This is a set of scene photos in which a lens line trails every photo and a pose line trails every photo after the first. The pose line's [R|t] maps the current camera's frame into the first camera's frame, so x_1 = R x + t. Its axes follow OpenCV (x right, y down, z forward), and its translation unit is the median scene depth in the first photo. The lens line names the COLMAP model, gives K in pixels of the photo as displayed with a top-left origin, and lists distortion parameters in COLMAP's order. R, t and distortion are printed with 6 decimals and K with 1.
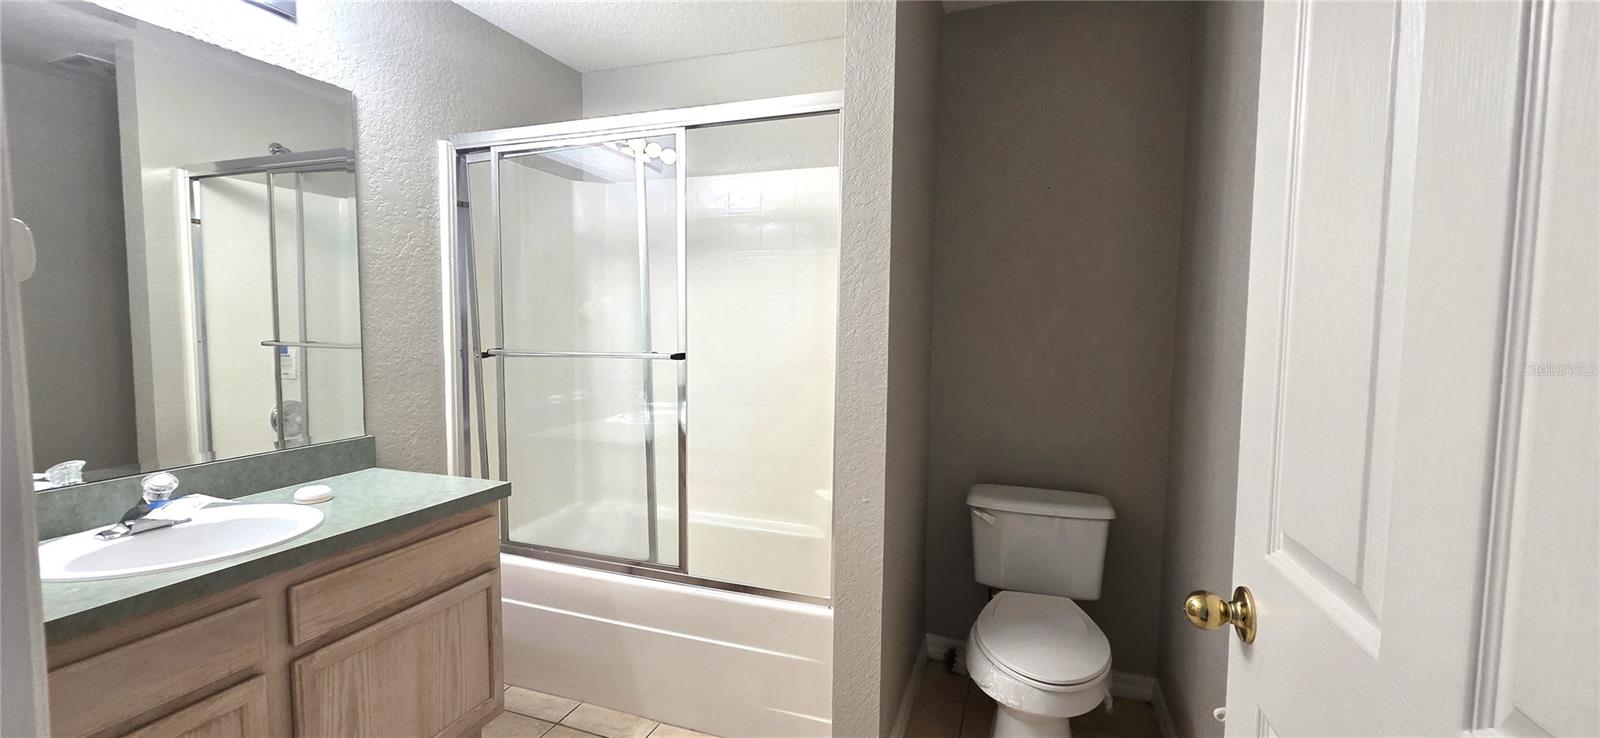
lens RADIAL K [[662.3, 0, 795.3], [0, 662.3, 368.3], [0, 0, 1]] dist [0.007430, -0.000242]
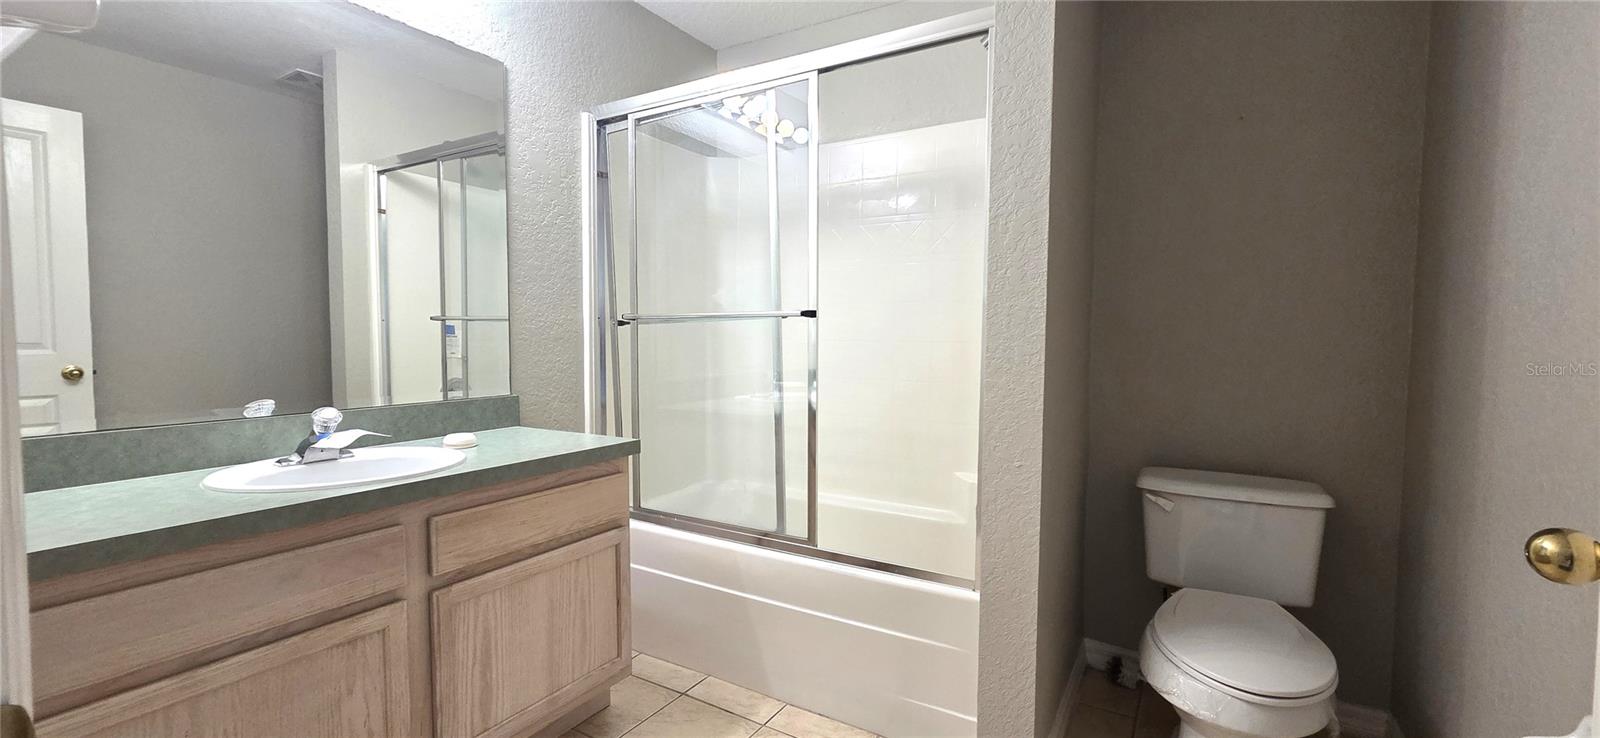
lens RADIAL K [[662.3, 0, 800.1], [0, 662.3, 369.2], [0, 0, 1]] dist [0.007430, -0.000242]
pose [[0.982201, 0.004828, -0.187769, -0.010909], [-0.008416, 0.999797, -0.018314, 0.076136], [0.187642, 0.019568, 0.982042, 0.069592]]
